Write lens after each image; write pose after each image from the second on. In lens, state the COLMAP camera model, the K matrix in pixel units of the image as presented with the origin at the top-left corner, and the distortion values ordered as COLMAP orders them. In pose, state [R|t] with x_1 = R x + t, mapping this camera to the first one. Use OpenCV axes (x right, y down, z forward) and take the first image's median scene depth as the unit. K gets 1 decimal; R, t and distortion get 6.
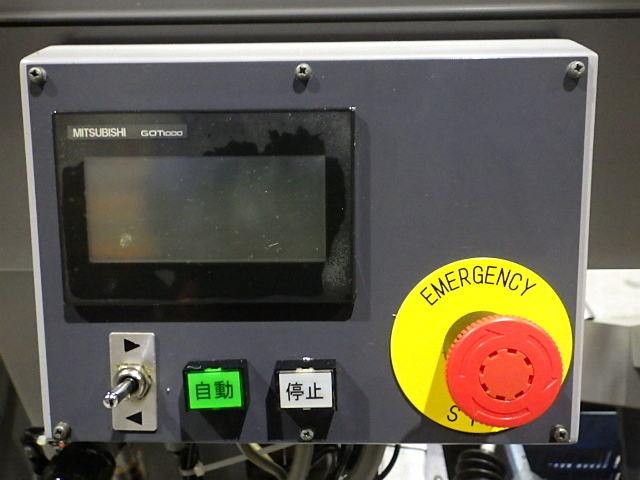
lens RADIAL K [[528.0, 0, 320.0], [0, 528.0, 240.0], [0, 0, 1]] dist [-0.002428, 0.003250]
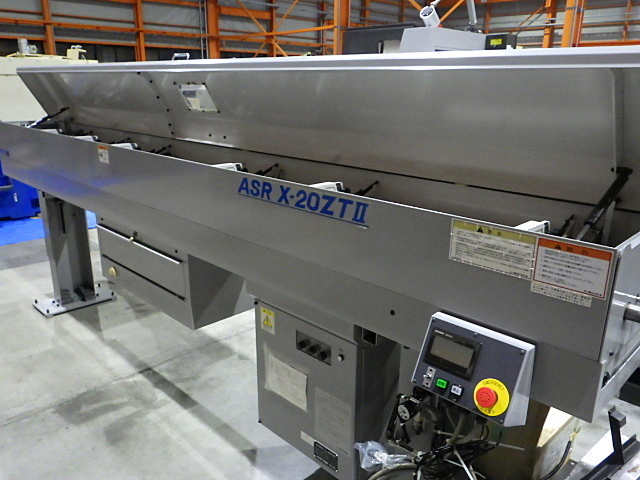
lens RADIAL K [[528.0, 0, 320.0], [0, 528.0, 240.0], [0, 0, 1]] dist [-0.002428, 0.003250]
pose [[0.718344, 0.223203, -0.658910, 2.132171], [-0.386959, 0.915293, -0.111812, 0.025703], [0.578139, 0.335291, 0.743866, -4.211386]]
